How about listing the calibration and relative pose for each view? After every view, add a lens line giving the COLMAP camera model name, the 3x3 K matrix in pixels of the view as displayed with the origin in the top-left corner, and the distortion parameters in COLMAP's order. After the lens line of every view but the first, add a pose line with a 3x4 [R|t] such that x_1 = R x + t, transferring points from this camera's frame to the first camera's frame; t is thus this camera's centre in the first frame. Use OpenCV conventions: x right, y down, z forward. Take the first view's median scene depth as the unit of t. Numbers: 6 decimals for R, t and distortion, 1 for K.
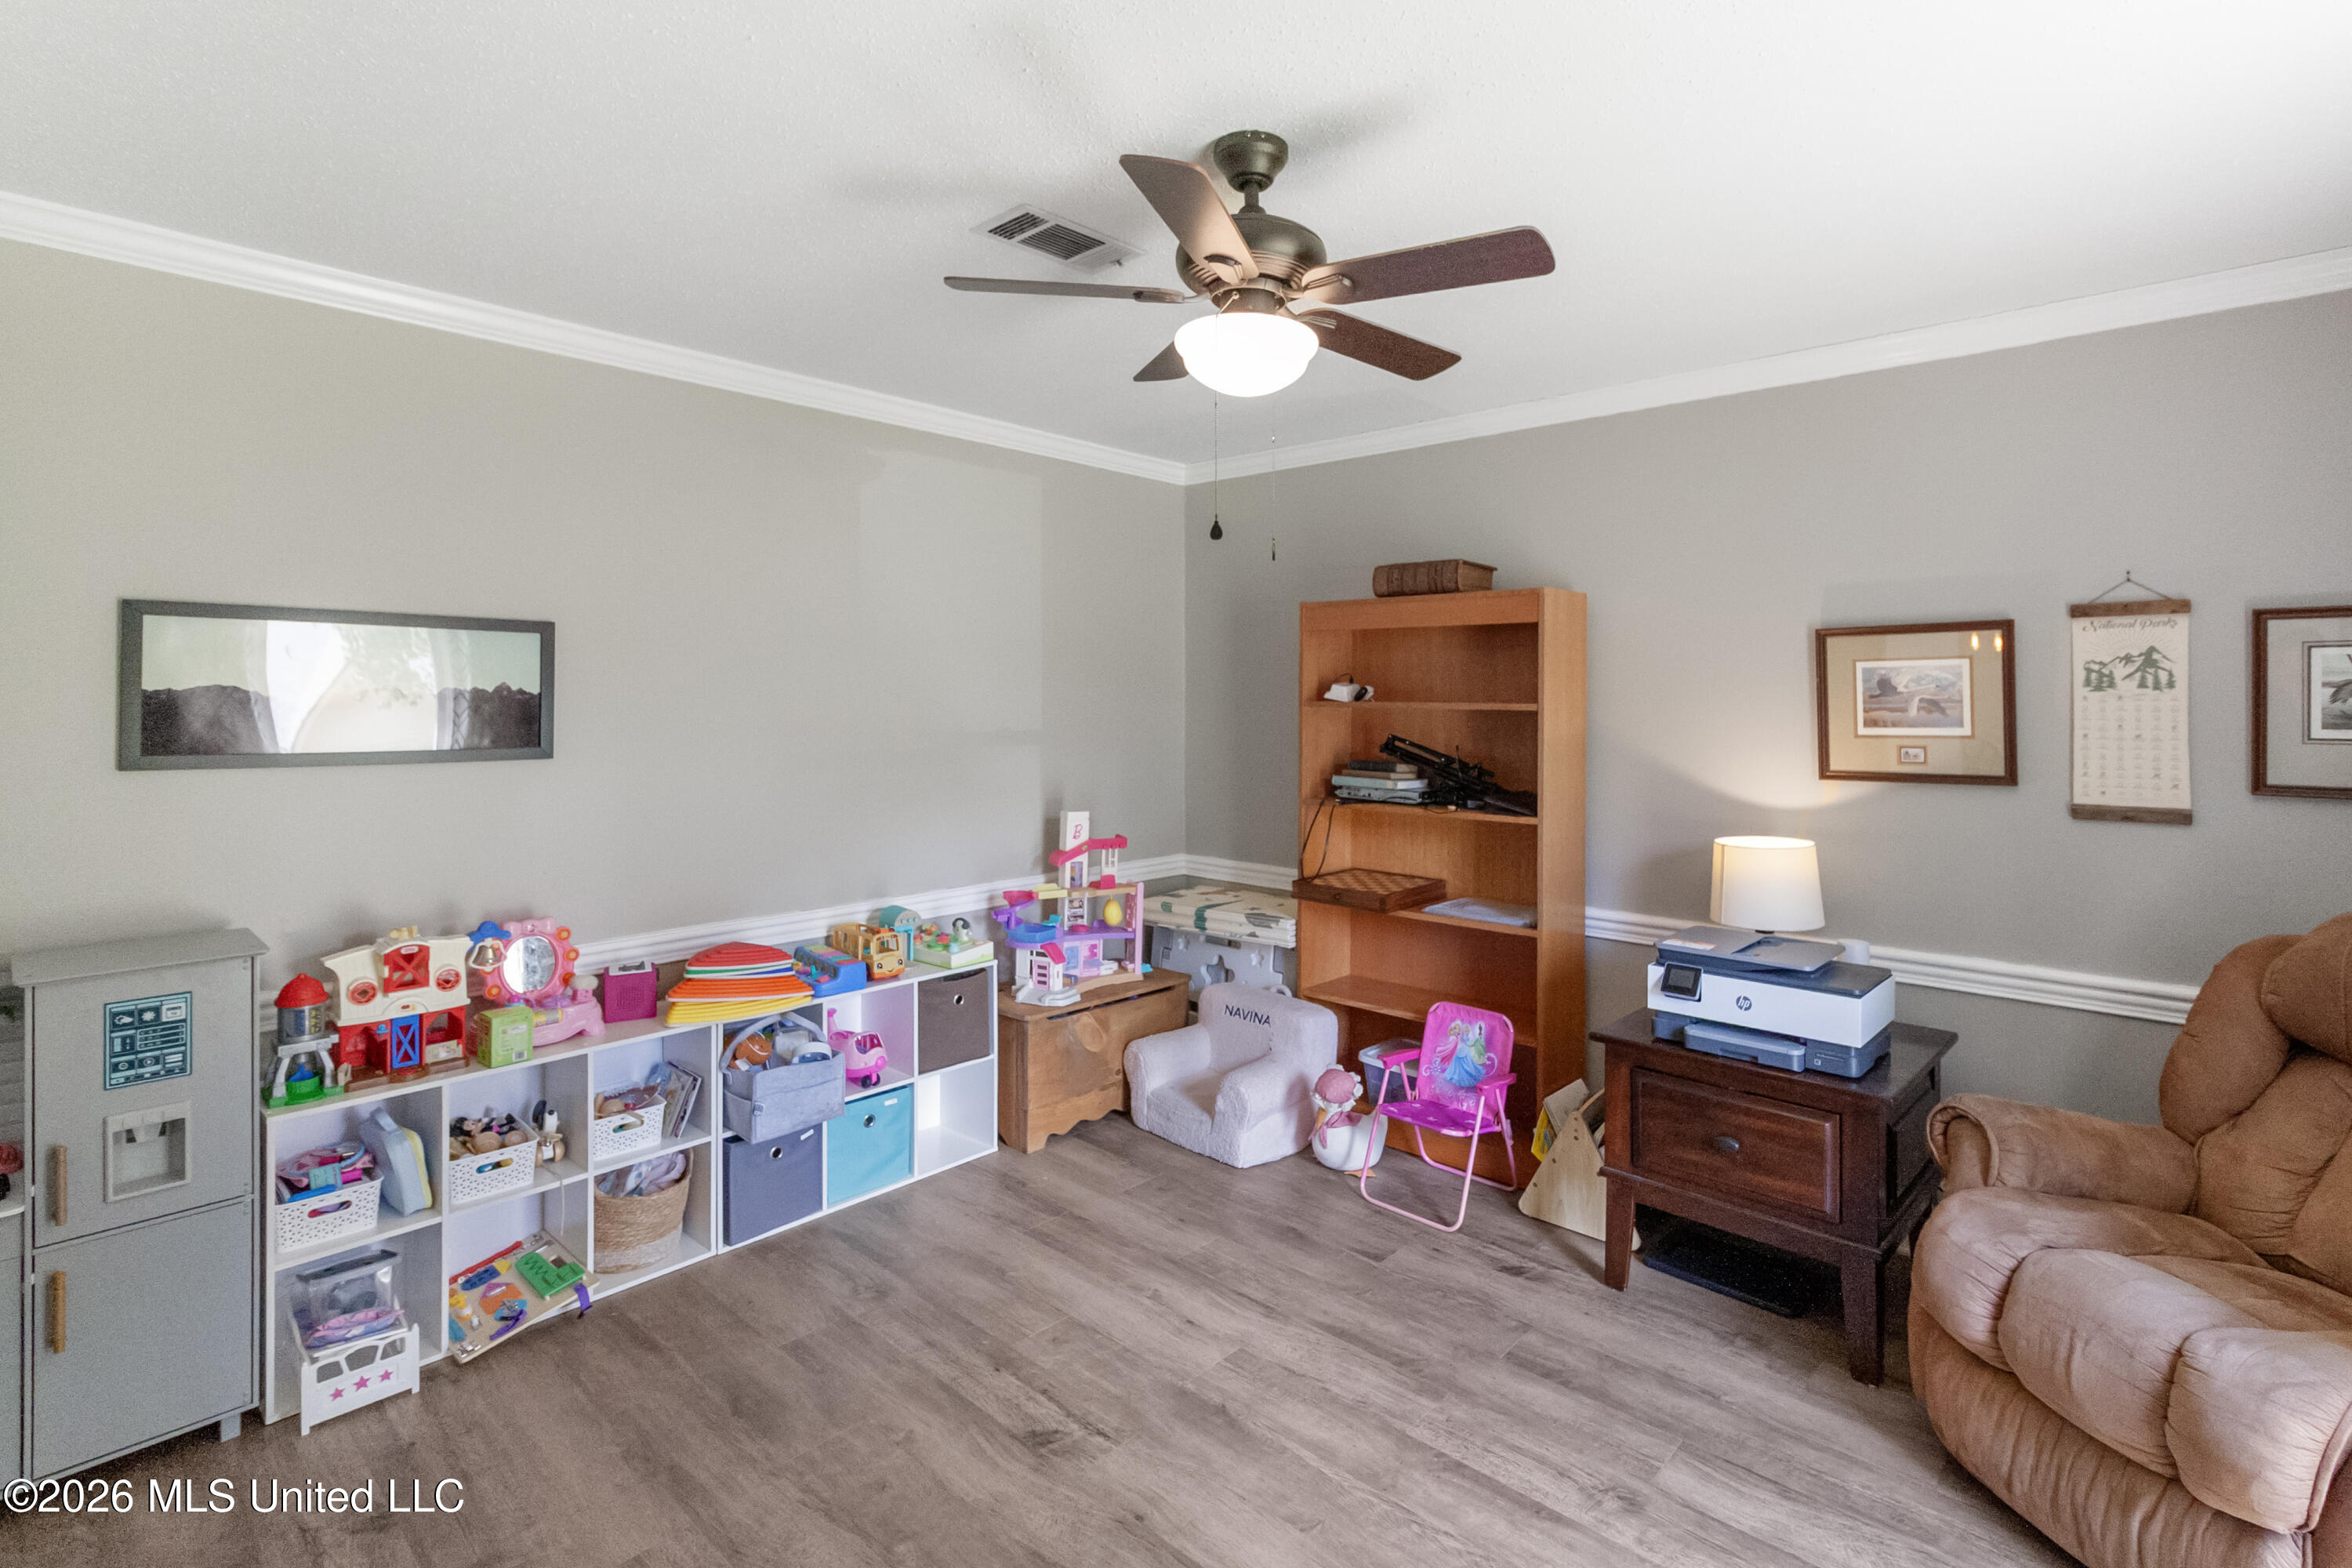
lens RADIAL K [[1096.4, 0, 1188.8], [0, 1096.4, 694.2], [0, 0, 1]] dist [-0.010472, 0.002317]
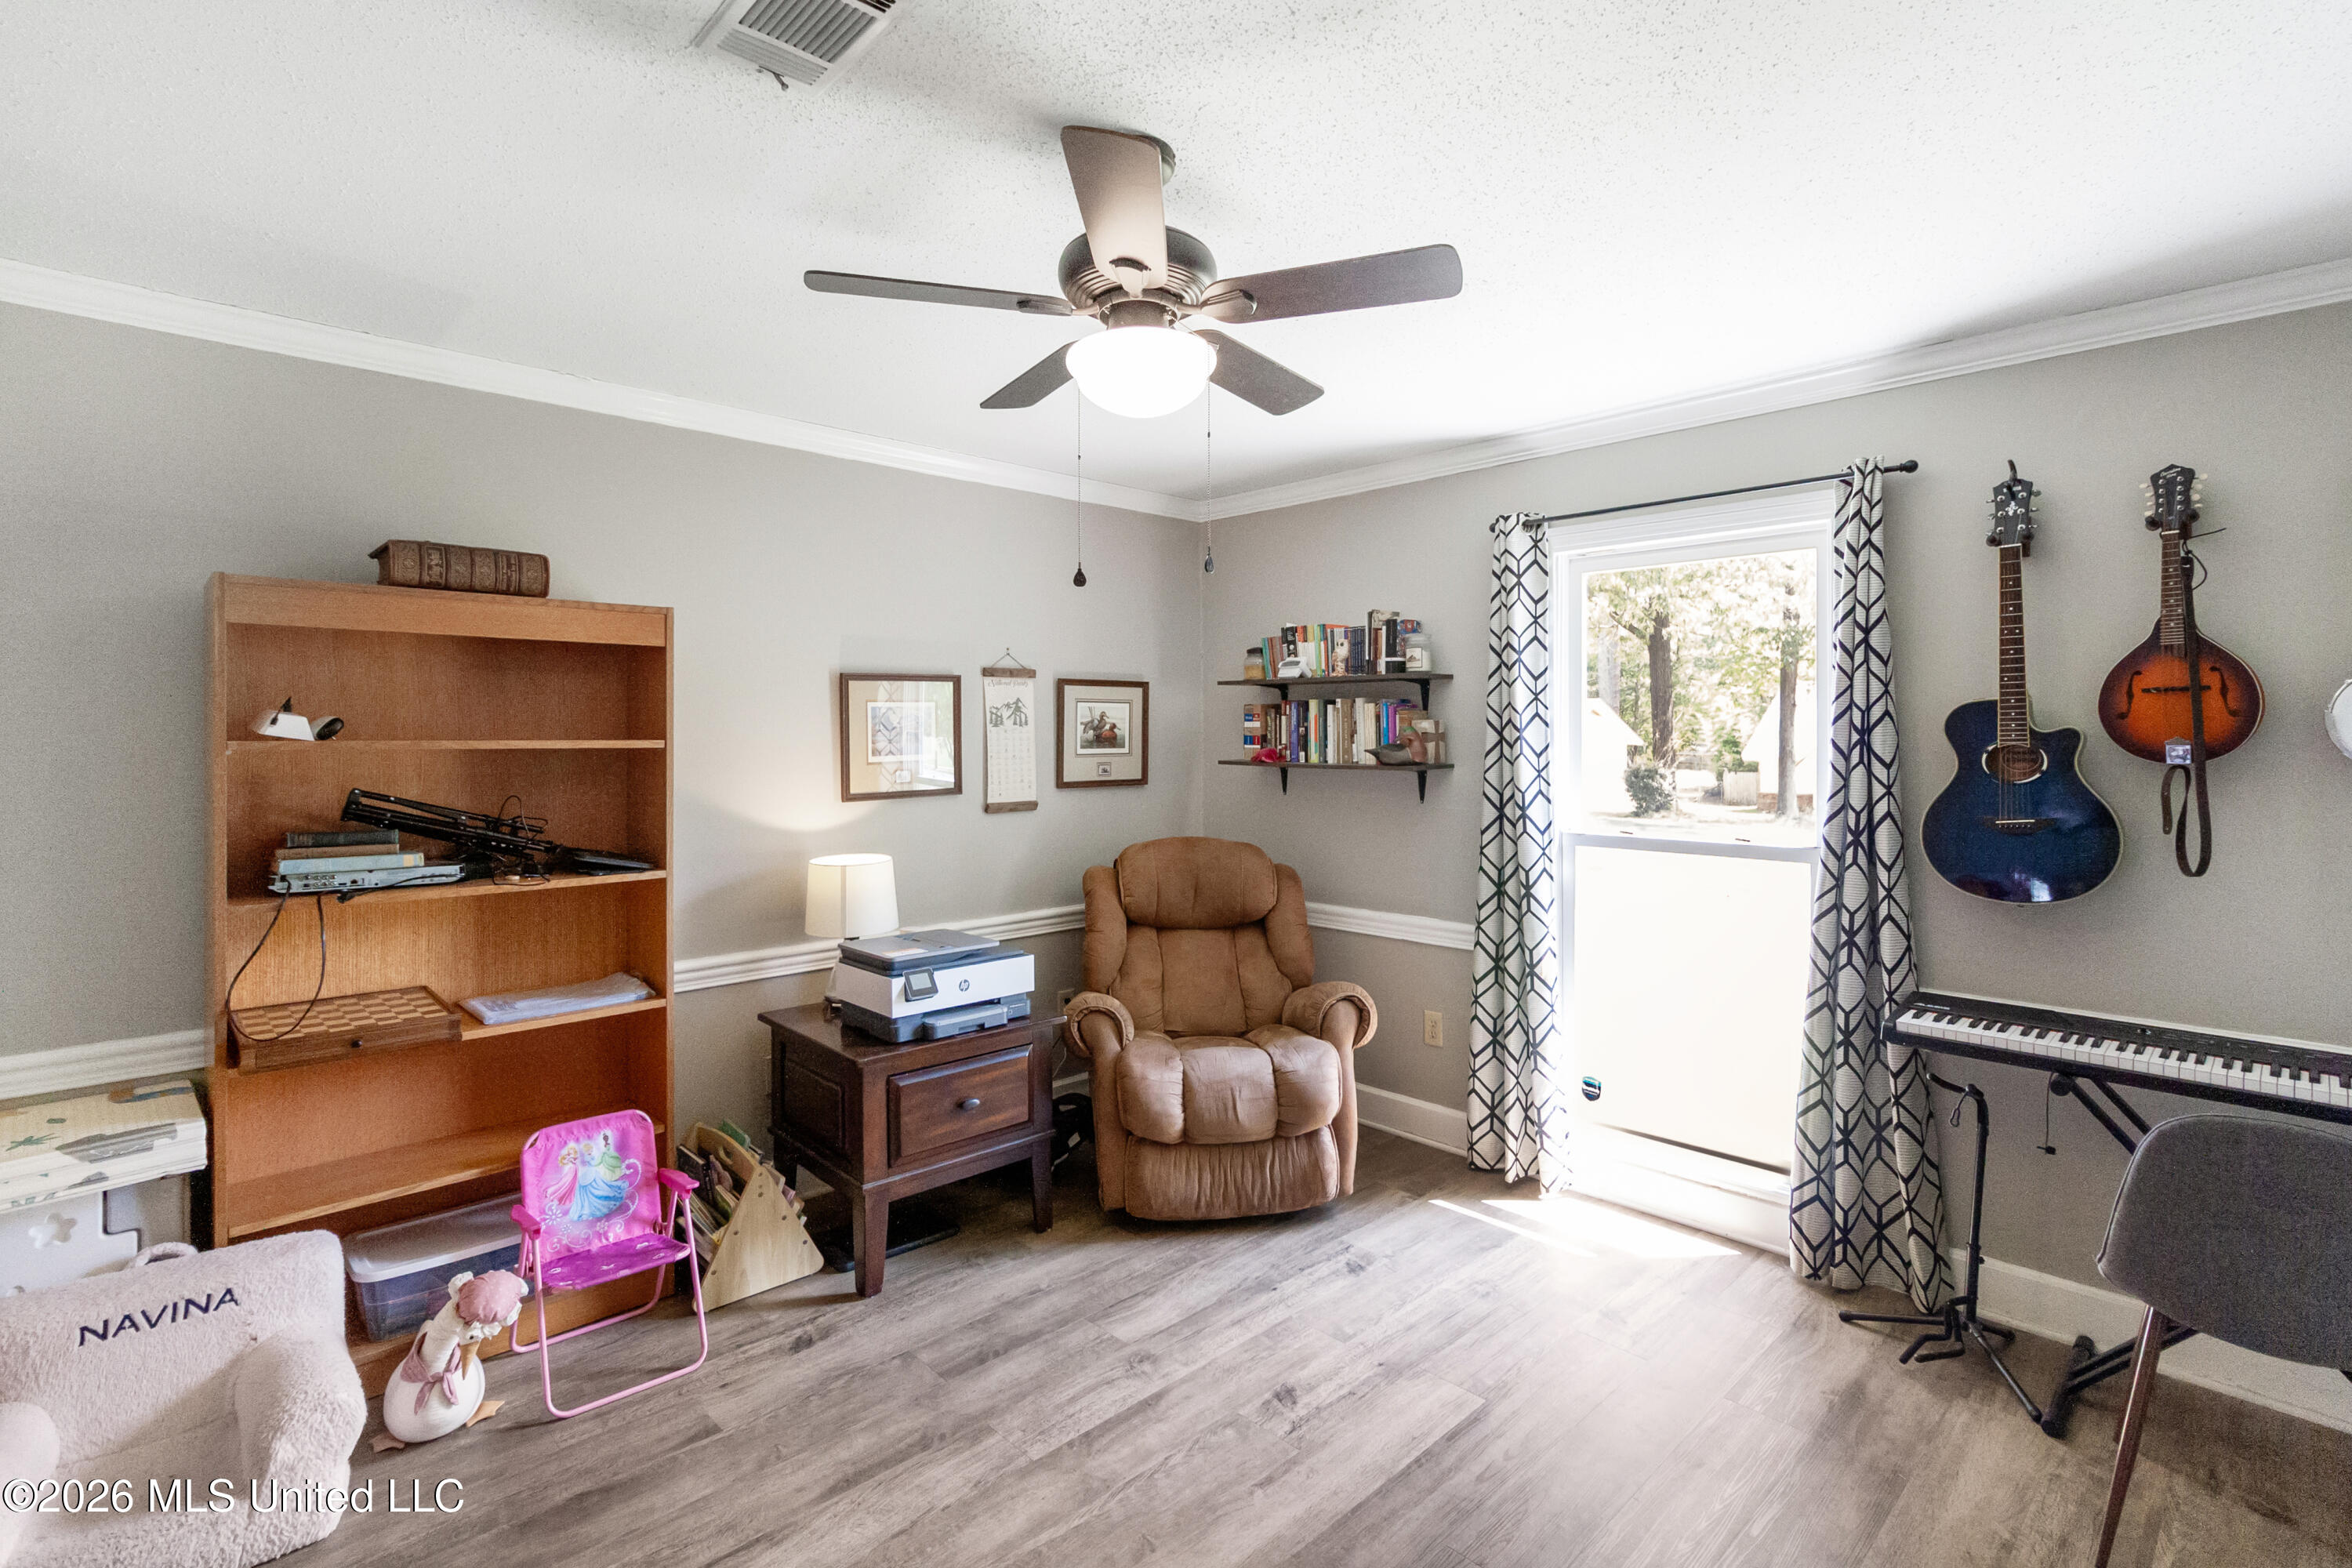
lens RADIAL K [[1096.4, 0, 1182.3], [0, 1096.4, 738.9], [0, 0, 1]] dist [-0.010472, 0.002317]
pose [[0.062001, -0.009584, 0.998030, -0.648318], [-0.000803, 0.999953, 0.009653, -0.001020], [-0.998076, -0.001399, 0.061990, 0.652966]]
